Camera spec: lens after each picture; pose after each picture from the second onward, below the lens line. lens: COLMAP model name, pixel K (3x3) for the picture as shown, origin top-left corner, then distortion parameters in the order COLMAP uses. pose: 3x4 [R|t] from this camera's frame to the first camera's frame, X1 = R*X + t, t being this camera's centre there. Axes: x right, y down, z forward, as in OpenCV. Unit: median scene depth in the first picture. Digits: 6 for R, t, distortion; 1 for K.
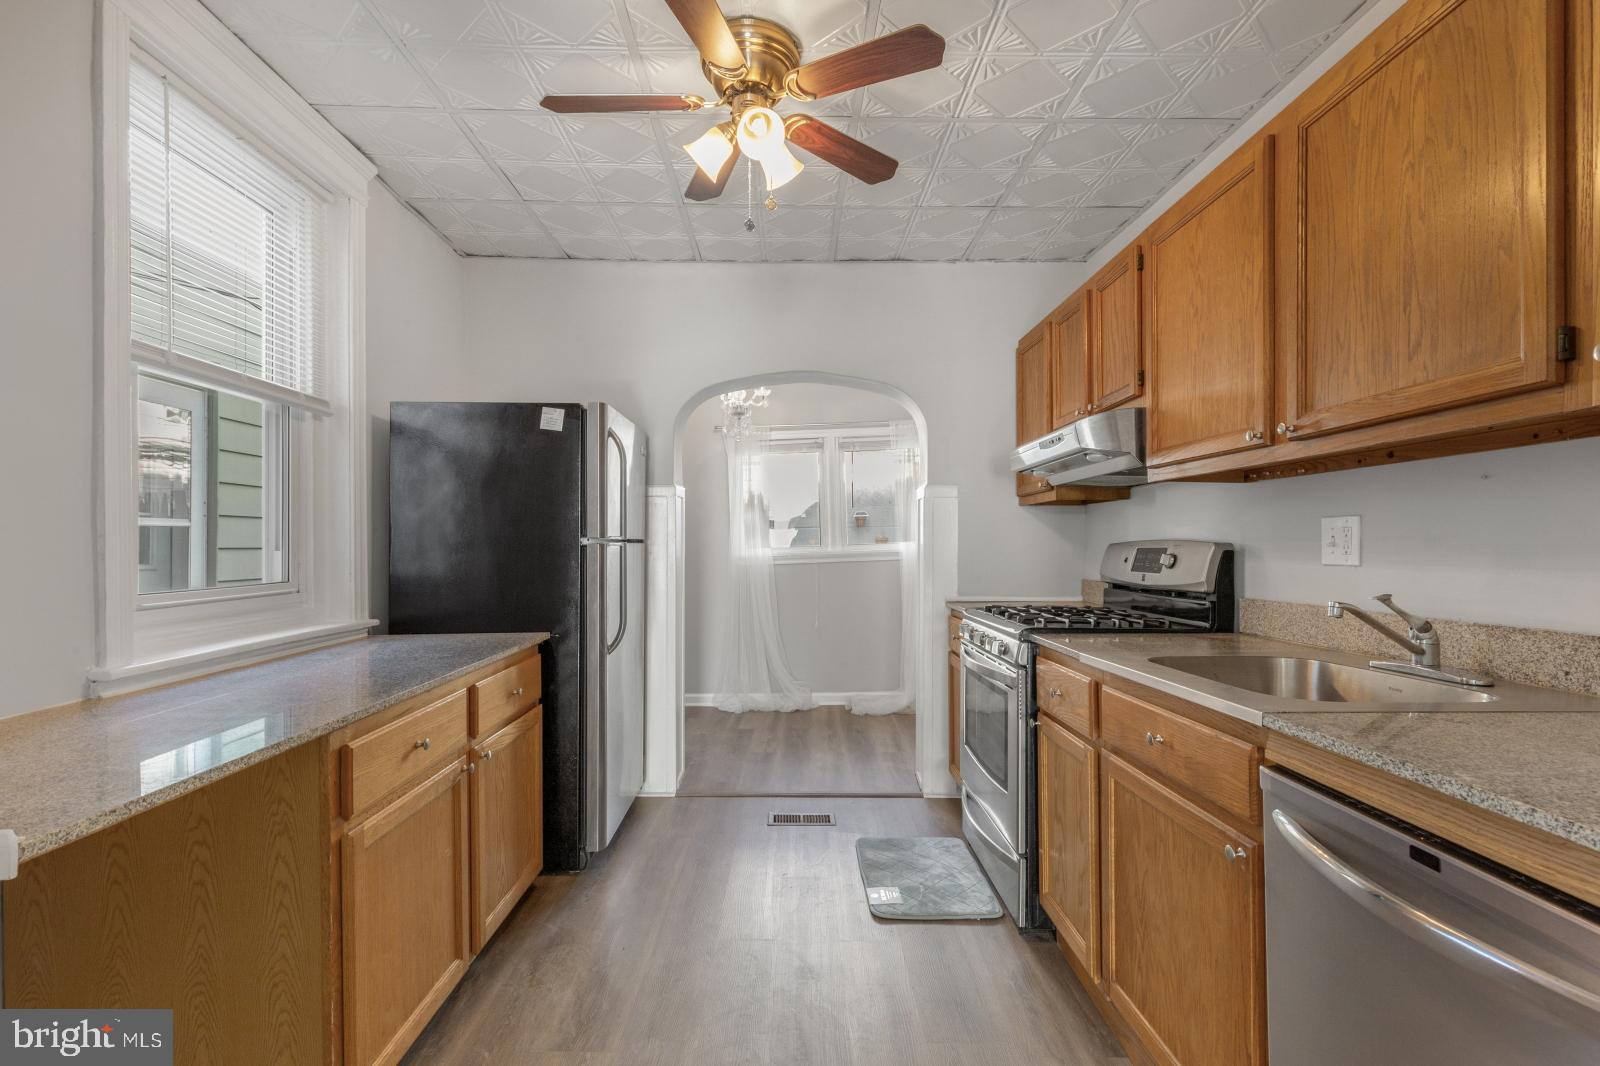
lens RADIAL K [[747.7, 0, 796.1], [0, 747.7, 540.7], [0, 0, 1]] dist [0.003862, -0.000147]
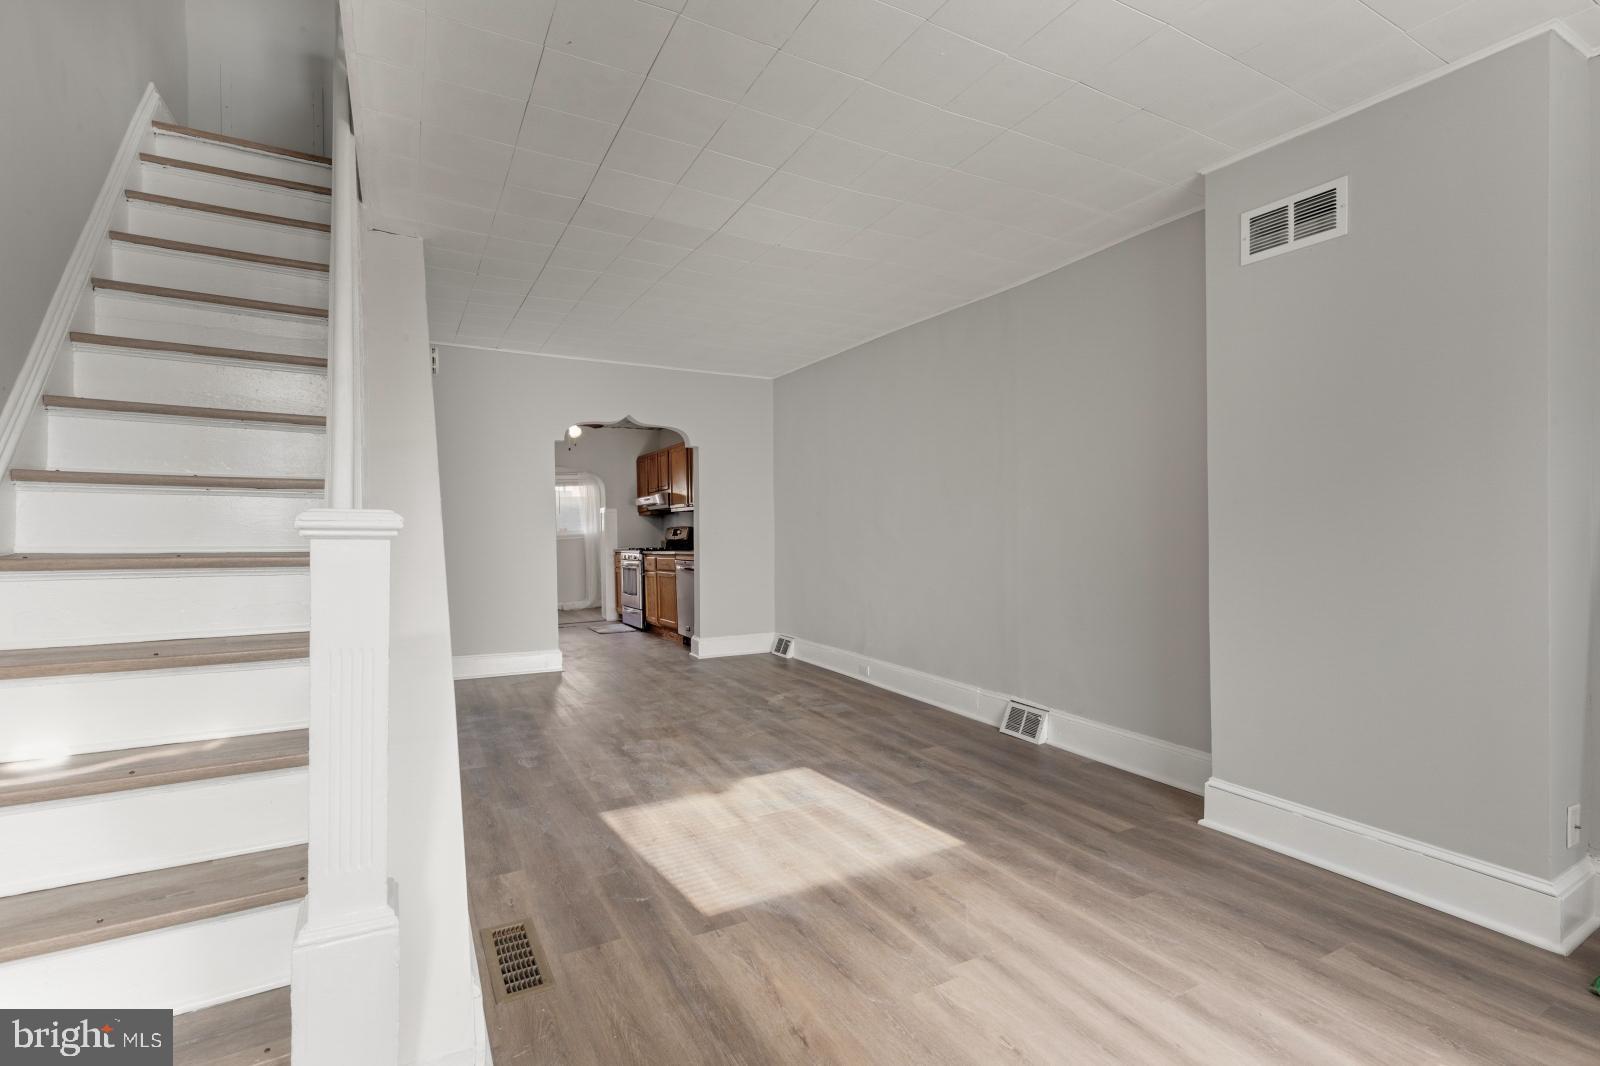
lens RADIAL K [[747.7, 0, 811.0], [0, 747.7, 530.5], [0, 0, 1]] dist [0.003862, -0.000147]
pose [[0.872932, -0.016409, 0.487565, -0.804043], [0.015099, 0.999864, 0.006617, 0.004643], [-0.487608, 0.001586, 0.873062, -2.793358]]
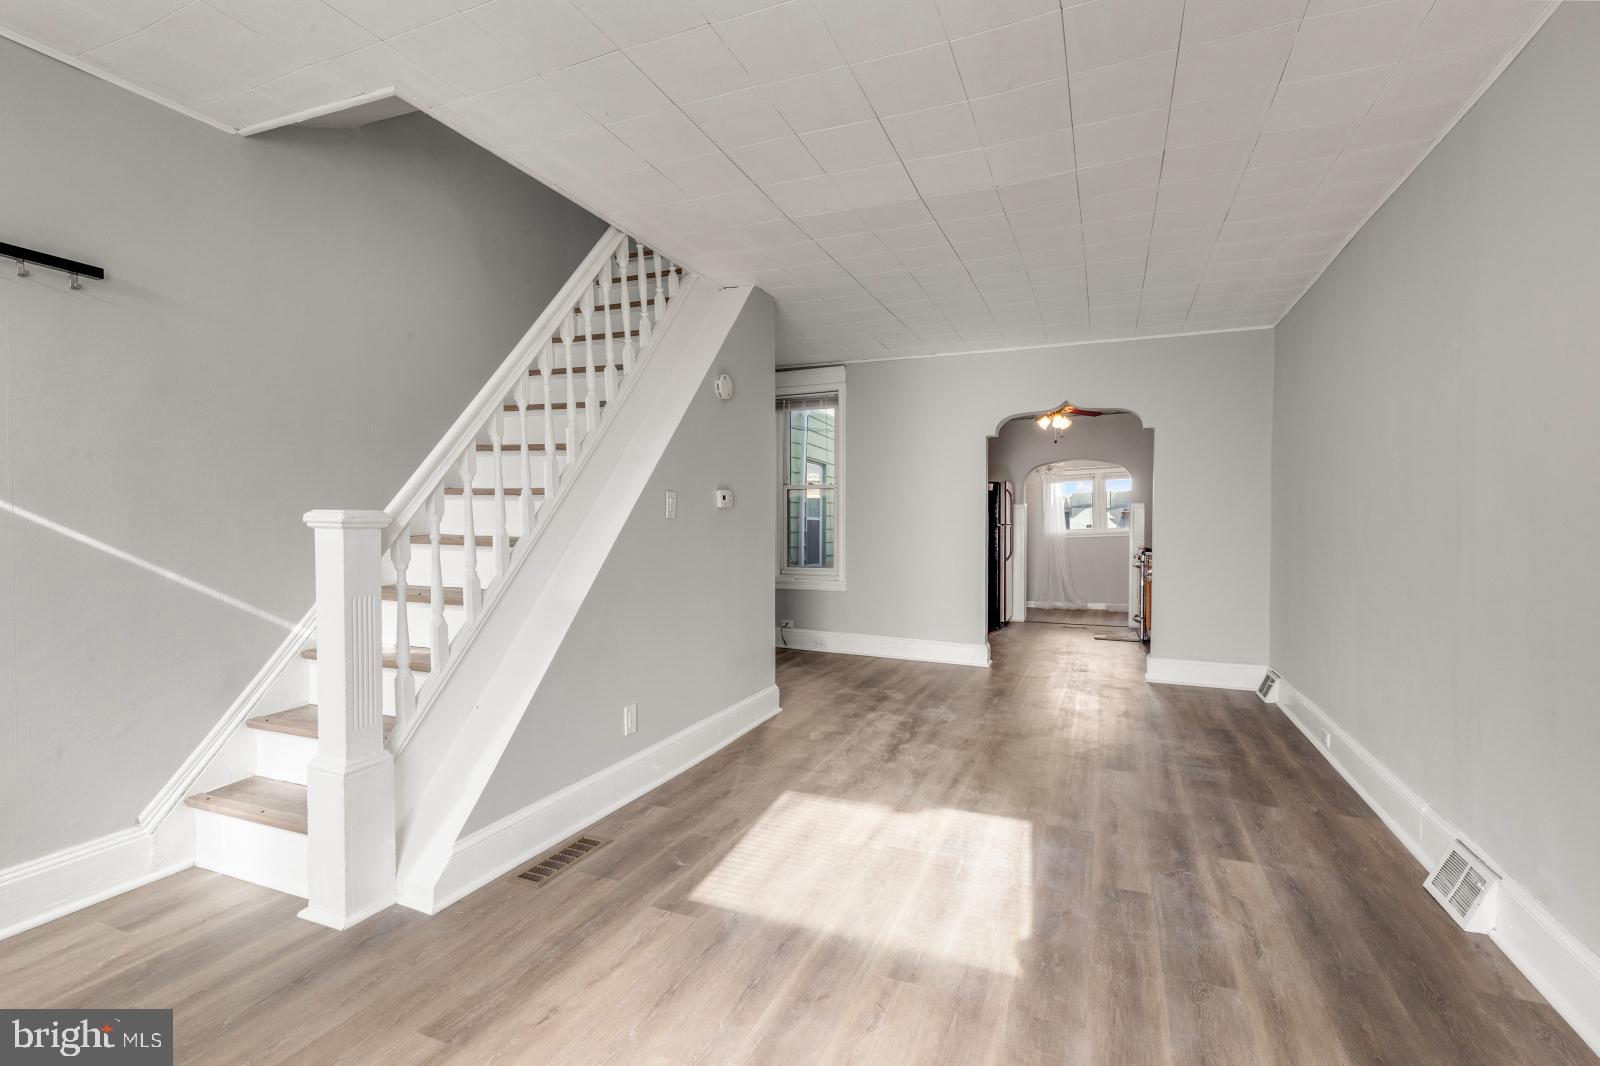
lens RADIAL K [[747.7, 0, 780.6], [0, 747.7, 534.9], [0, 0, 1]] dist [0.003862, -0.000147]
pose [[0.917342, 0.005831, -0.398057, 0.151659], [-0.002434, 0.999956, 0.009039, 0.020110], [0.398093, -0.007323, 0.917316, -2.728000]]
